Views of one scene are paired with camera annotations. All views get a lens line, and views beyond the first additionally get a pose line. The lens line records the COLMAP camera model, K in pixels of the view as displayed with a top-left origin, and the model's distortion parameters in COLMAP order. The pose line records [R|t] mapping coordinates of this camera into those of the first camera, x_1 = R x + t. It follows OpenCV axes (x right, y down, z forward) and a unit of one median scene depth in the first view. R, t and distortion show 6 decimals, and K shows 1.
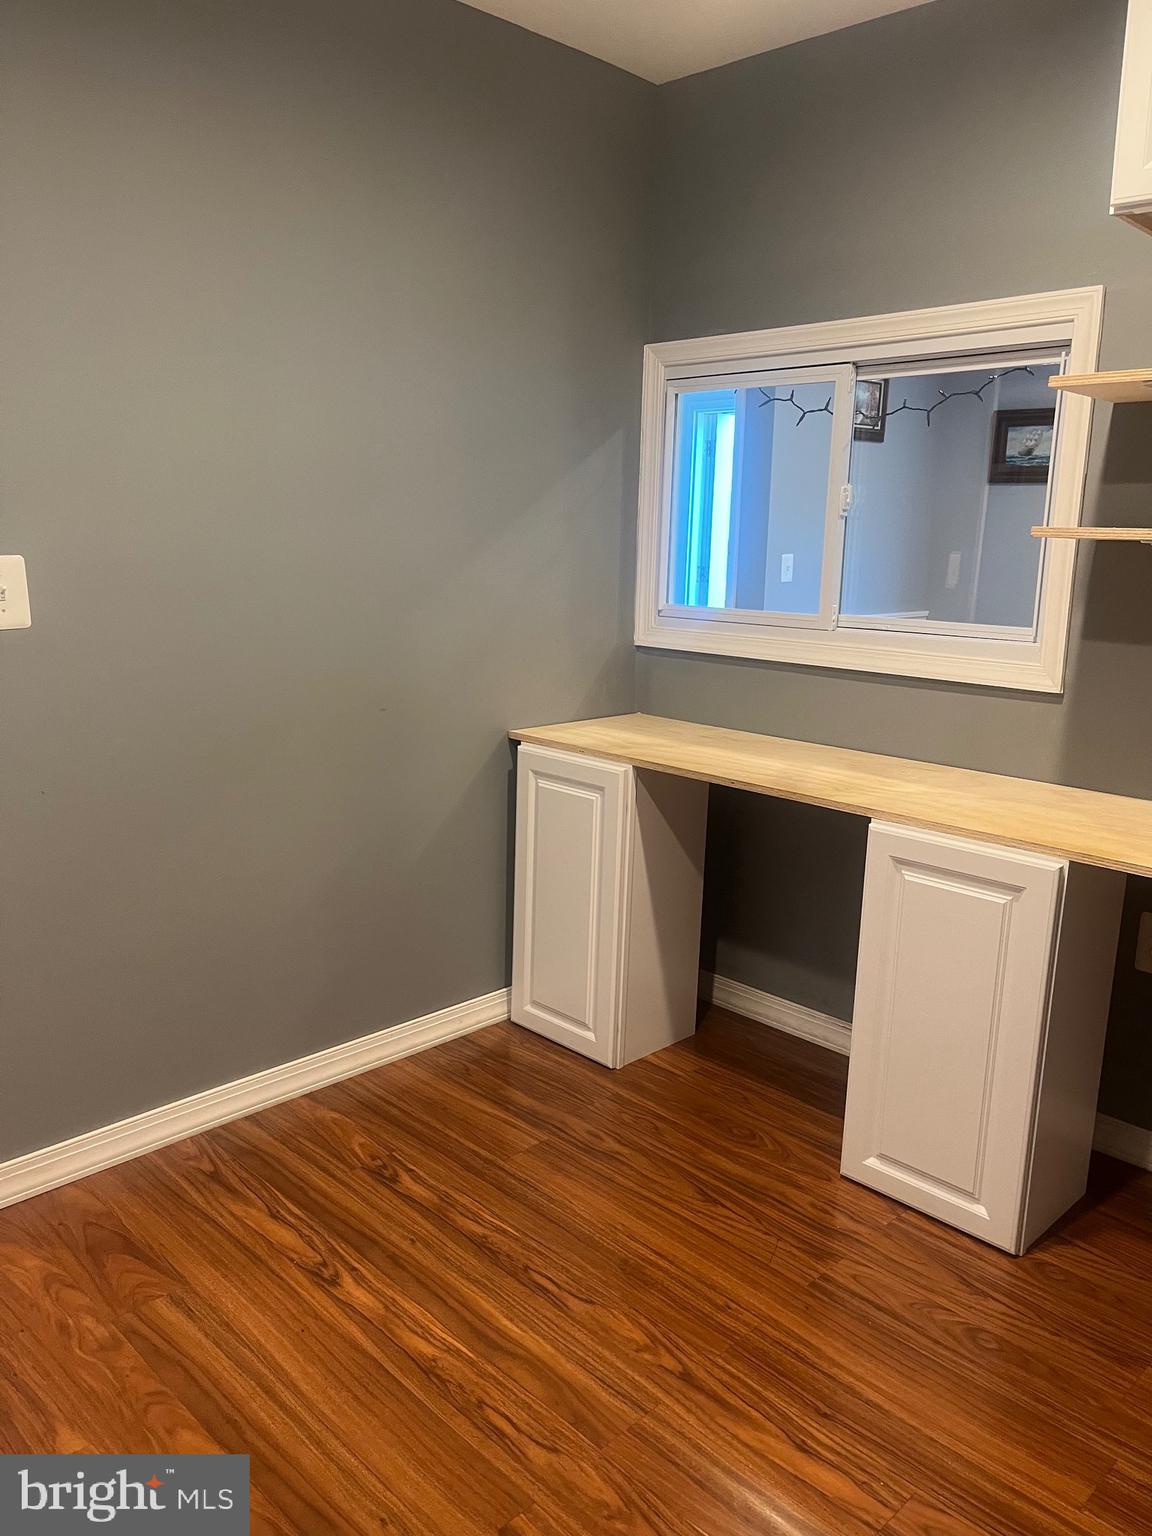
lens RADIAL K [[1166.5, 0, 572.3], [0, 1166.5, 781.9], [0, 0, 1]] dist [0.057321, -0.084638]
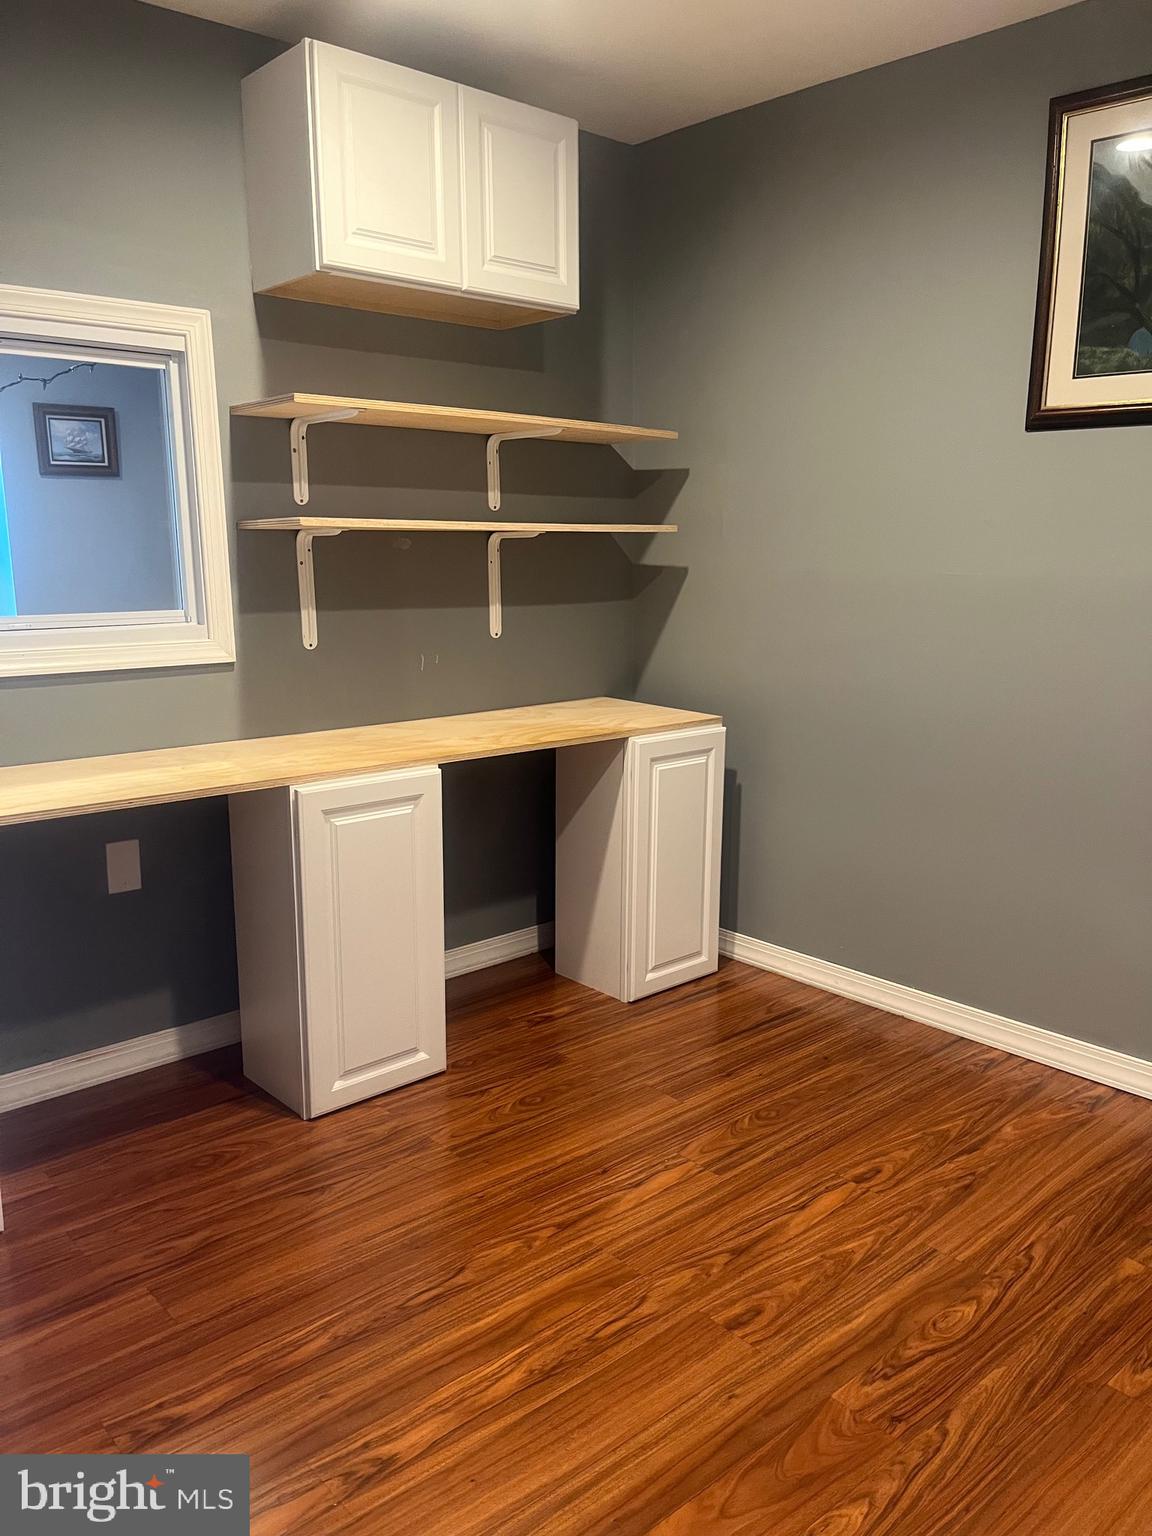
lens RADIAL K [[1166.5, 0, 581.5], [0, 1166.5, 783.2], [0, 0, 1]] dist [0.057321, -0.084638]
pose [[0.044664, -0.217306, 0.975081, -0.894179], [0.212534, 0.955778, 0.203269, -0.152074], [-0.976132, 0.198159, 0.088874, 0.723500]]
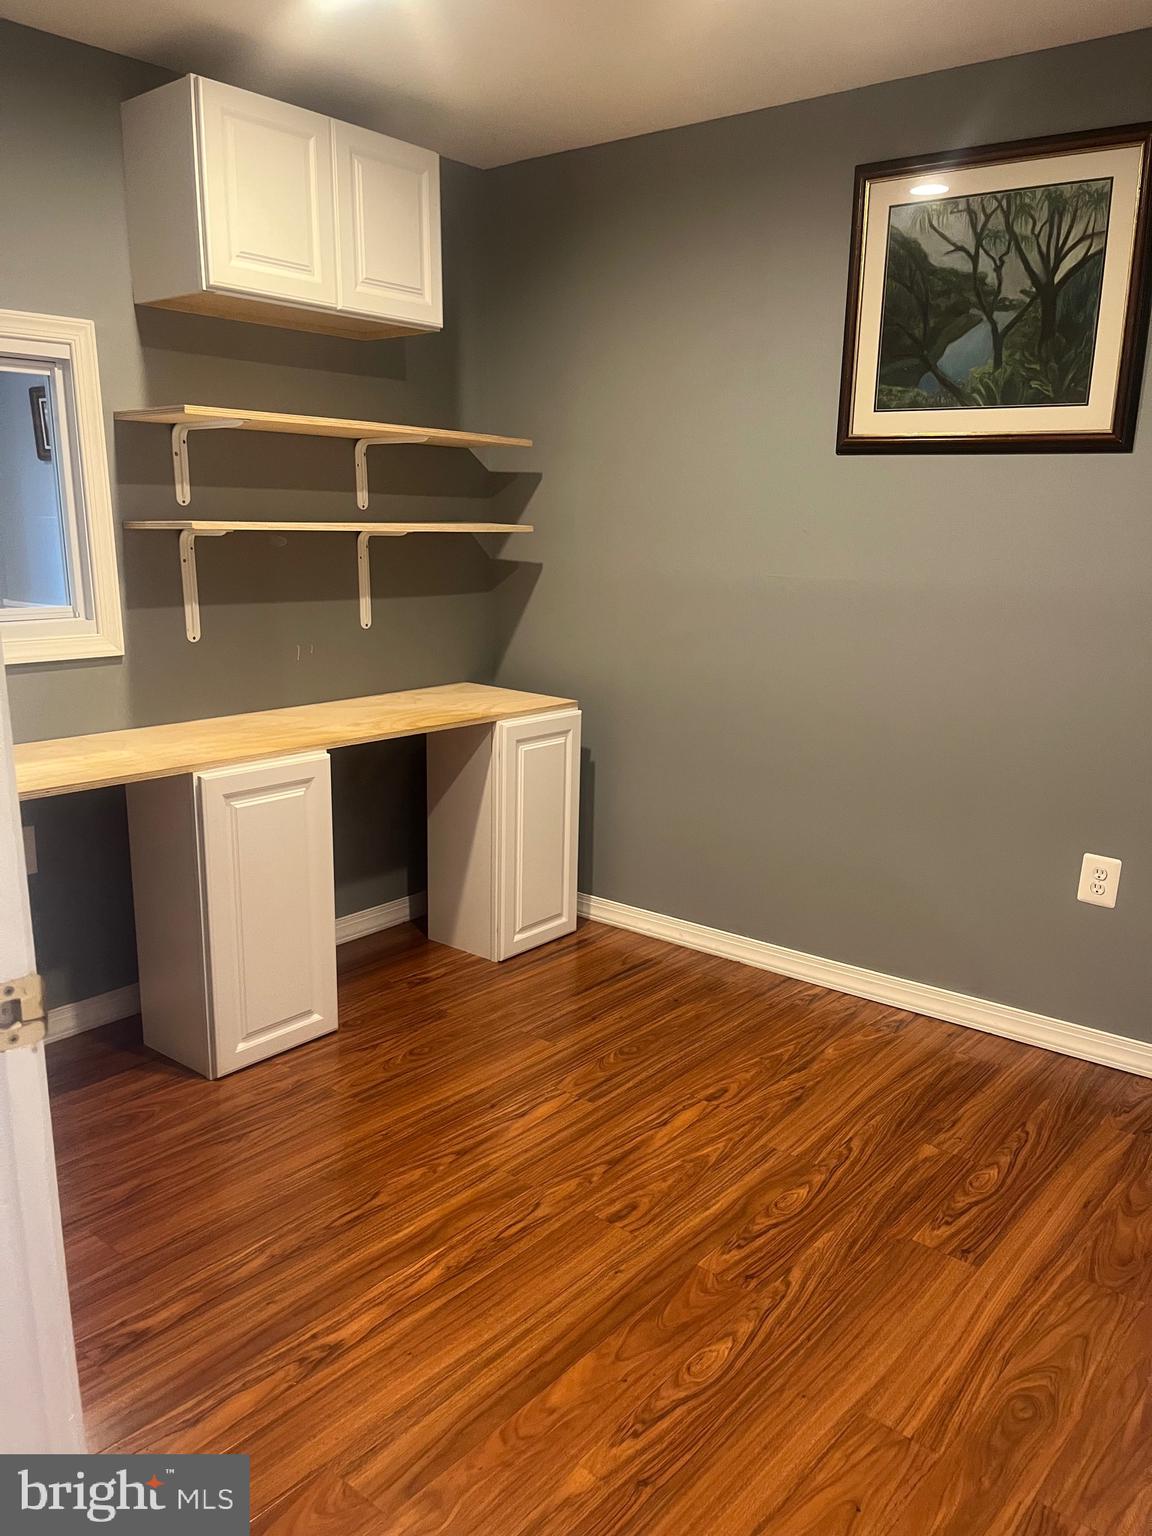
lens RADIAL K [[1166.5, 0, 593.2], [0, 1166.5, 781.1], [0, 0, 1]] dist [0.057321, -0.084638]
pose [[-0.113739, -0.237651, 0.964668, -1.048630], [0.194203, 0.946921, 0.256177, -0.208532], [-0.974345, 0.216479, -0.061549, 0.773966]]
